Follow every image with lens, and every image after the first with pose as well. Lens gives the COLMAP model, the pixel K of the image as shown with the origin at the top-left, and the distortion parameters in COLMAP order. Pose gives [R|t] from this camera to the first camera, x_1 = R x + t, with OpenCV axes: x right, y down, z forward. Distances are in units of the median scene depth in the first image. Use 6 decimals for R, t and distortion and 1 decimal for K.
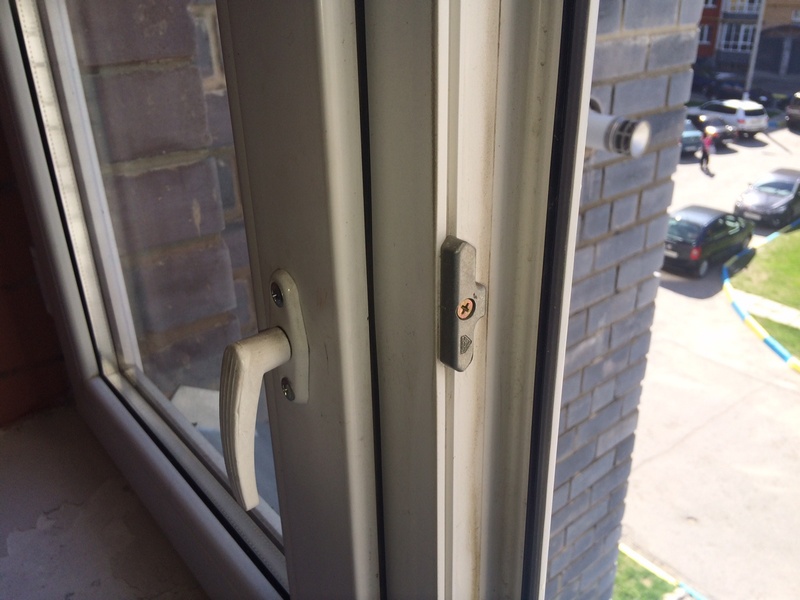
lens RADIAL K [[675.6, 0, 400.0], [0, 675.6, 300.0], [0, 0, 1]] dist [0.084811, -0.135276]
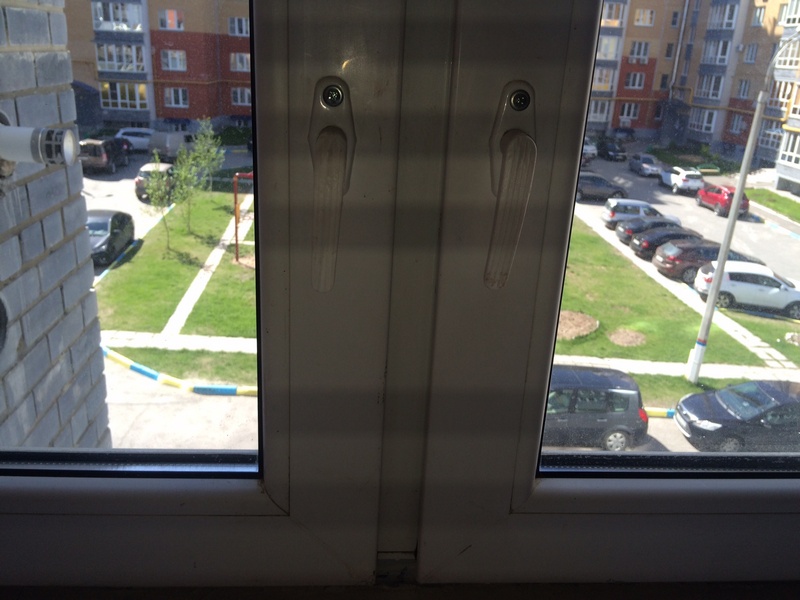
lens RADIAL K [[675.6, 0, 400.0], [0, 675.6, 300.0], [0, 0, 1]] dist [0.084811, -0.135276]
pose [[0.590484, -0.226826, 0.774518, -0.150339], [0.279874, 0.957689, 0.067097, 0.038502], [-0.756967, 0.177147, 0.628983, 0.022794]]
